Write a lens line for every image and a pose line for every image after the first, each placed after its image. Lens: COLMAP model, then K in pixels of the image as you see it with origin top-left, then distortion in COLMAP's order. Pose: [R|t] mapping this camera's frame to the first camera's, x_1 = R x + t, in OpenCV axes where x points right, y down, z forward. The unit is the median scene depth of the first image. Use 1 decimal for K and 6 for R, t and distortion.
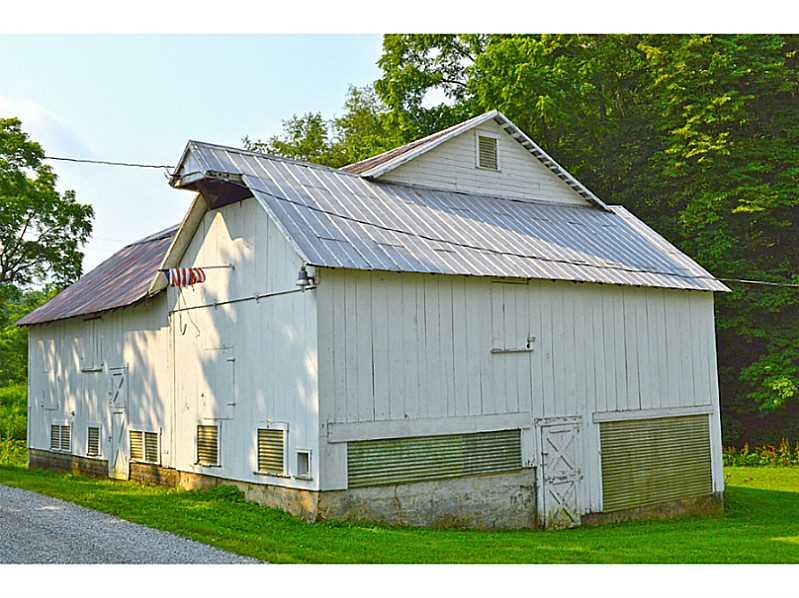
lens RADIAL K [[912.7, 0, 399.5], [0, 912.7, 299.0], [0, 0, 1]] dist [-0.097850, 0.009392]
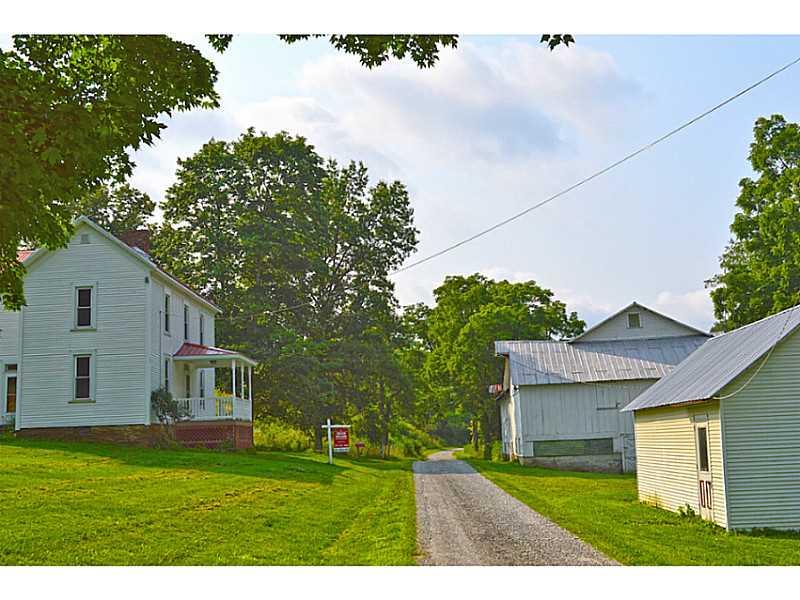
lens RADIAL K [[913.9, 0, 400.0], [0, 913.9, 300.0], [0, 0, 1]] dist [-0.097850, 0.009392]
pose [[0.741822, -0.109553, -0.661588, 1.468960], [0.076753, 0.993953, -0.078528, -0.095152], [0.666190, 0.007474, 0.745744, -1.380040]]
